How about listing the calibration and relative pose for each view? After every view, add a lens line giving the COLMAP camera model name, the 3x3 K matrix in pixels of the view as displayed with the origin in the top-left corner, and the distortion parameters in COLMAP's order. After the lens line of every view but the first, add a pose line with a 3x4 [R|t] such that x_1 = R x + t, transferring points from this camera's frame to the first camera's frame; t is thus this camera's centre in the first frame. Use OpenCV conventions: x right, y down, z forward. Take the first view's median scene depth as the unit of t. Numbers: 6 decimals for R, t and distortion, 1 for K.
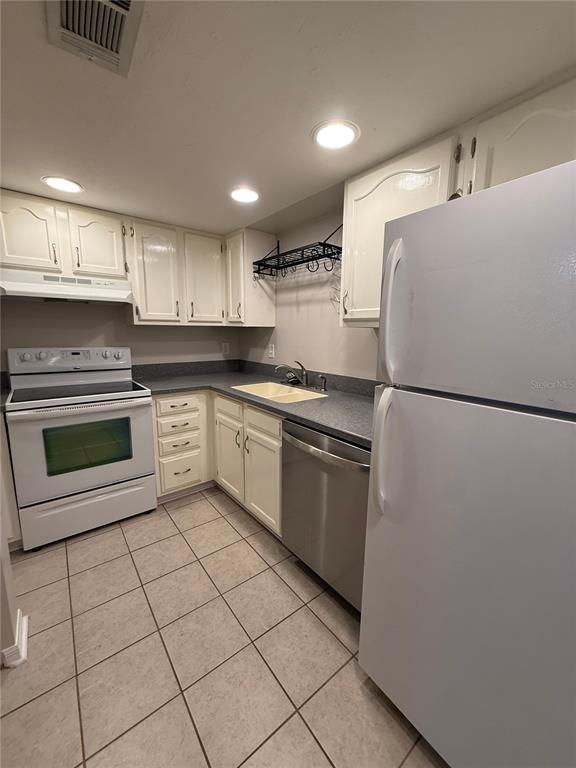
lens RADIAL K [[306.9, 0, 288.7], [0, 306.9, 381.4], [0, 0, 1]] dist [0.001109, 0.000388]
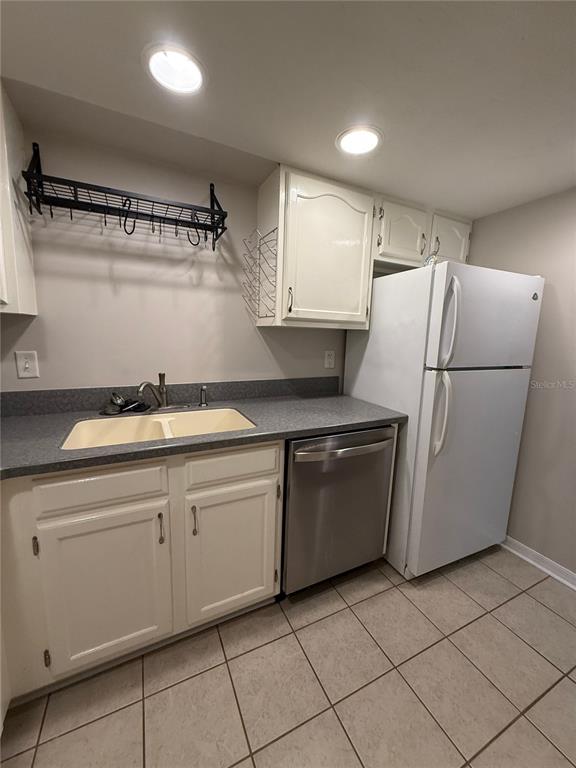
lens RADIAL K [[306.9, 0, 288.7], [0, 306.9, 381.4], [0, 0, 1]] dist [0.001109, 0.000388]
pose [[0.207159, -0.155584, 0.965857, -0.621831], [0.133598, 0.982523, 0.129614, -0.109226], [-0.969142, 0.102186, 0.224324, 0.664847]]
